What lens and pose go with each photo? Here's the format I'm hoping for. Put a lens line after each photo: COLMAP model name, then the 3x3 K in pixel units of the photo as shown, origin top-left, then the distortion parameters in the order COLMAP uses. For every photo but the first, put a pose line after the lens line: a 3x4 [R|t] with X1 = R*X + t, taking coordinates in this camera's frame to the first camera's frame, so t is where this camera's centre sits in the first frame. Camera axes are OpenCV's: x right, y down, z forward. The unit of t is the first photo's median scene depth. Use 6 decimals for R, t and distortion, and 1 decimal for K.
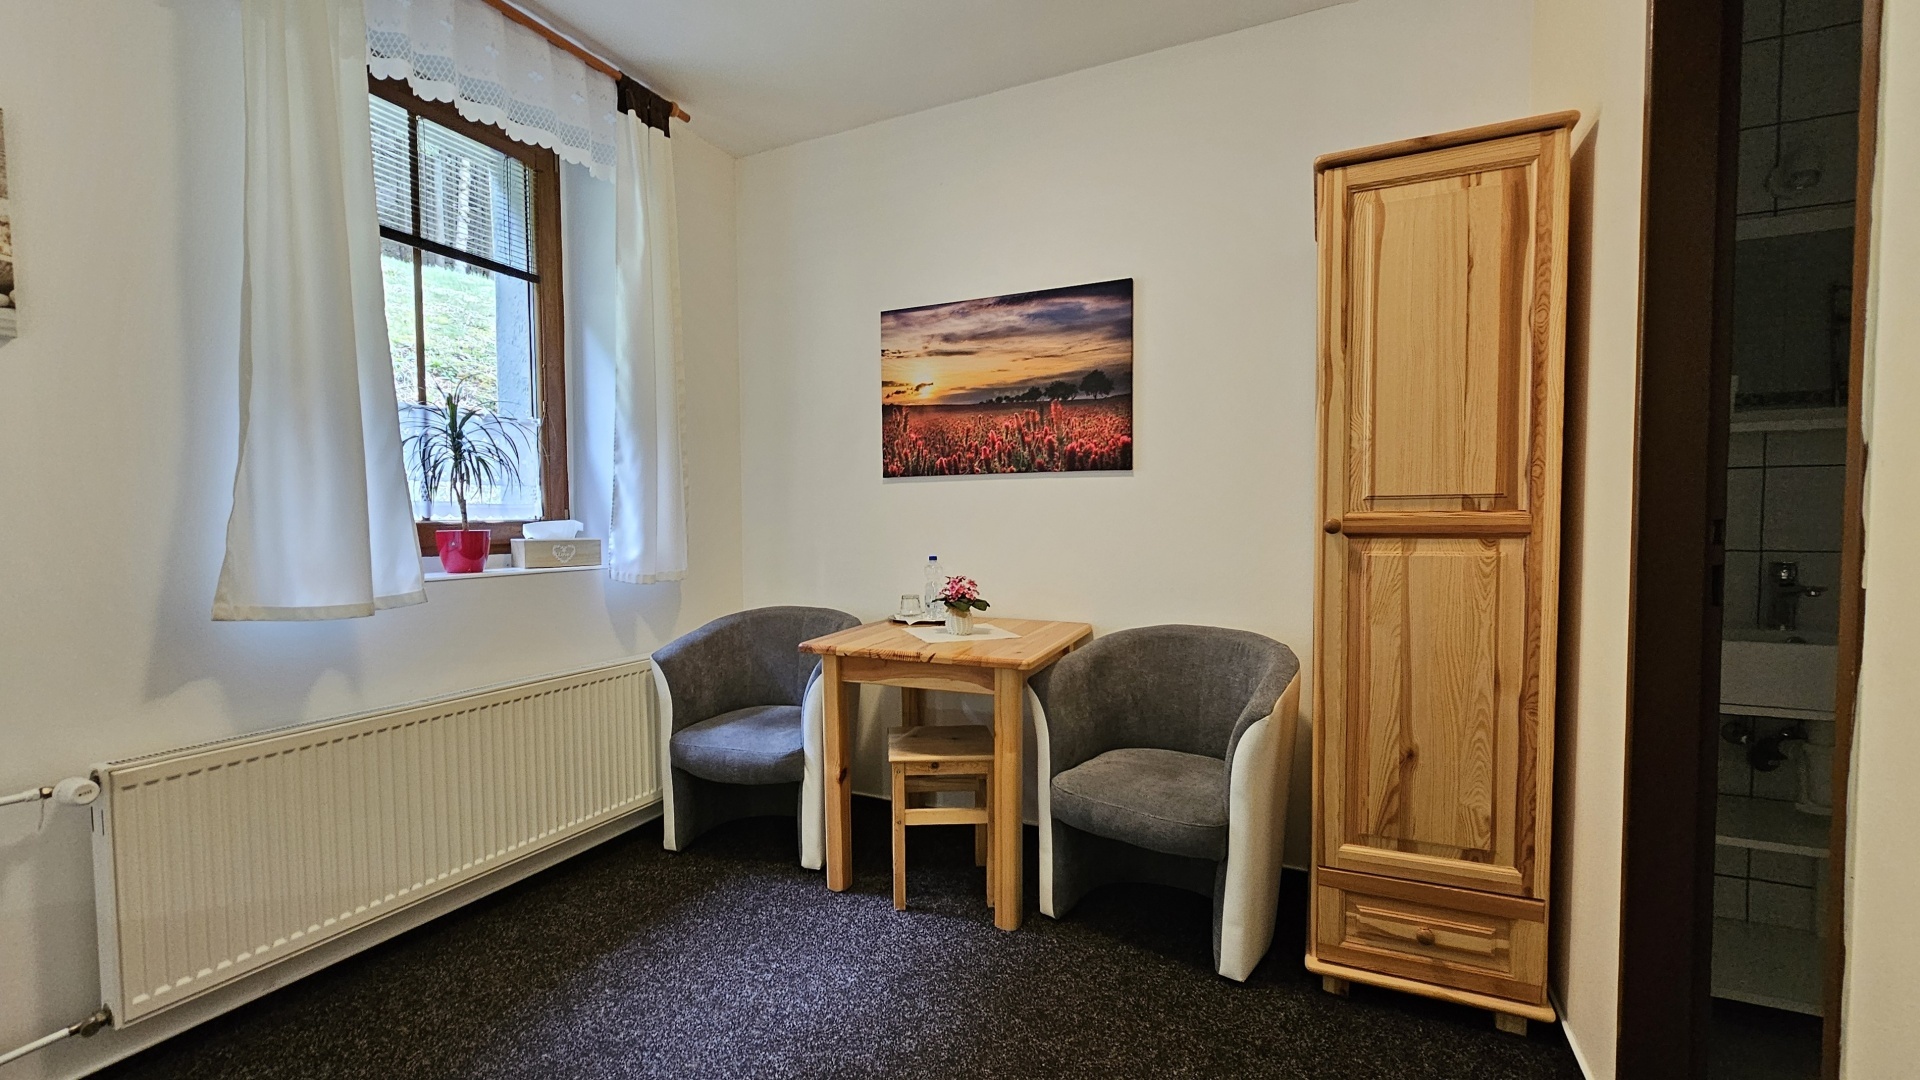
lens RADIAL K [[787.4, 0, 968.9], [0, 787.4, 551.1], [0, 0, 1]] dist [0.000886, 0.000064]
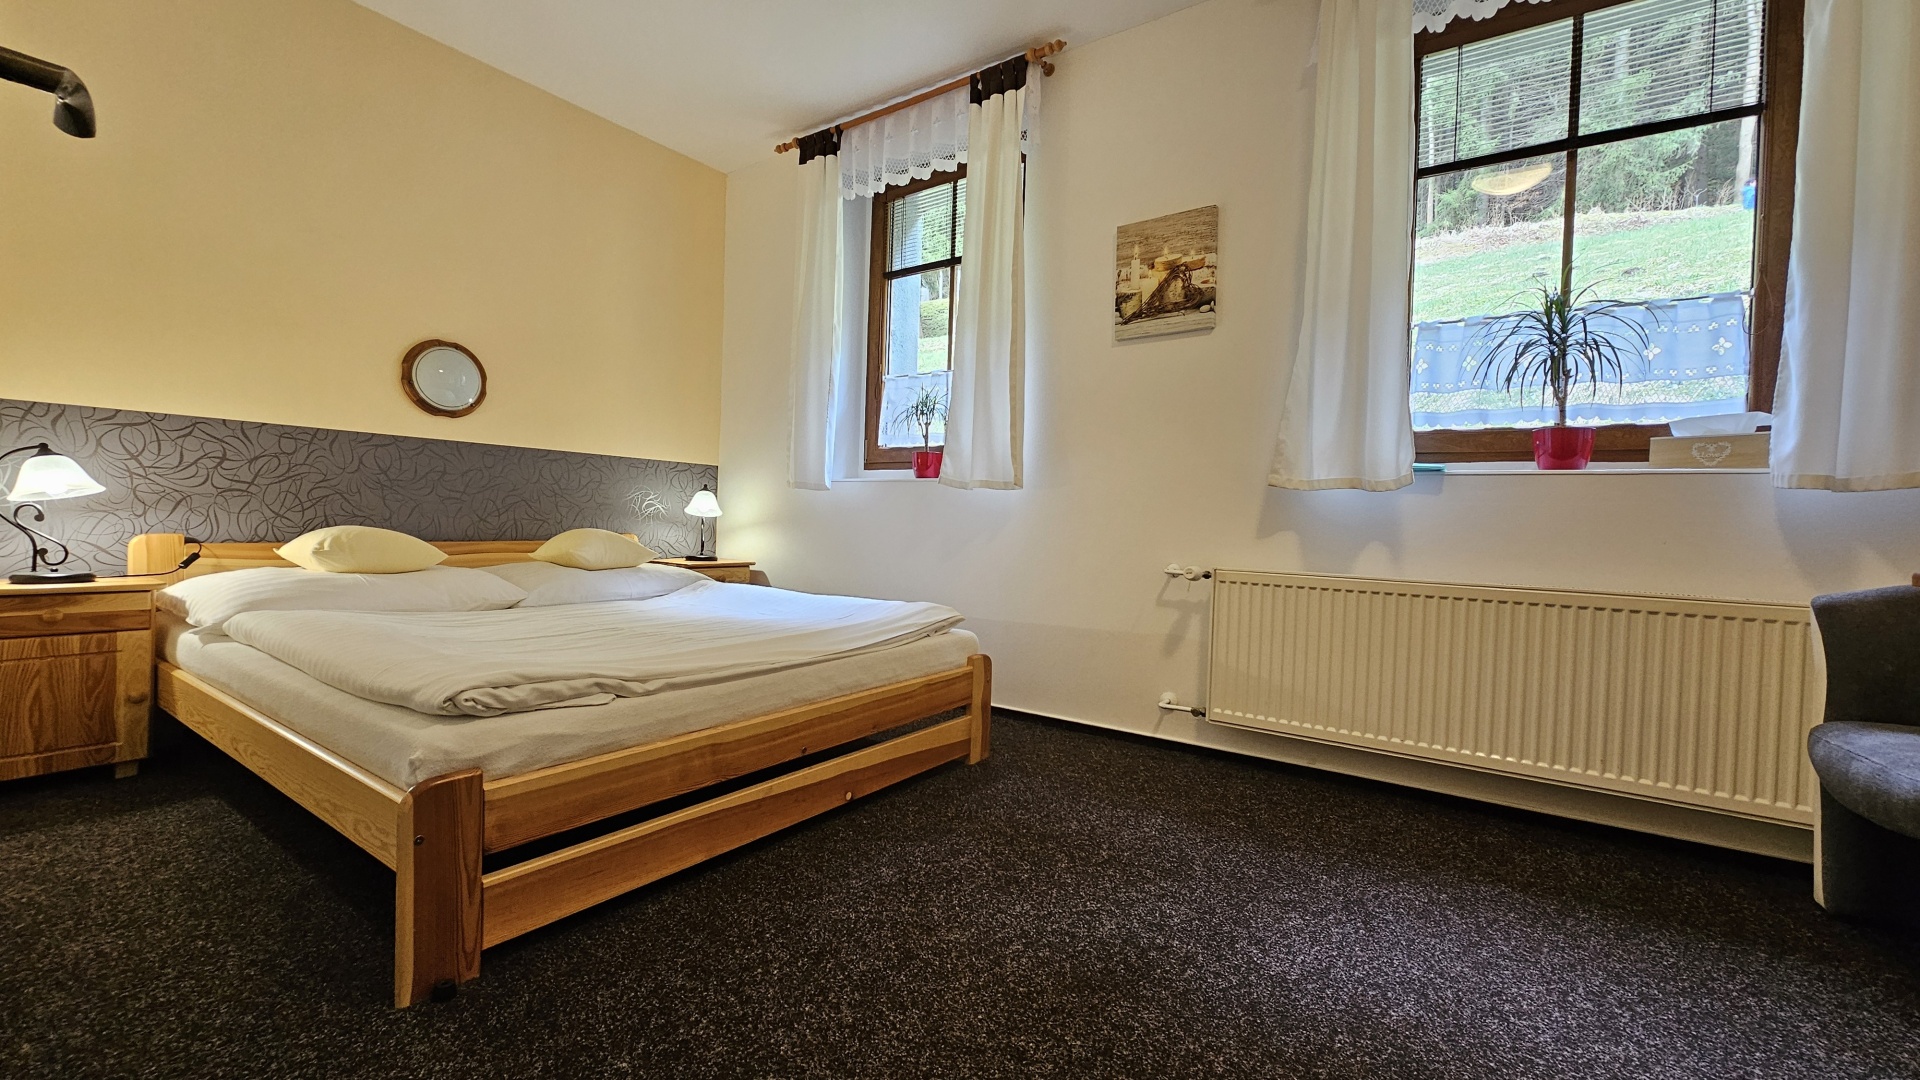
lens RADIAL K [[787.4, 0, 965.6], [0, 787.4, 537.8], [0, 0, 1]] dist [0.000886, 0.000064]
pose [[-0.181606, 0.024587, -0.983064, 0.446006], [-0.060623, 0.997506, 0.036147, 0.117375], [0.981501, 0.066160, -0.179662, 0.487774]]
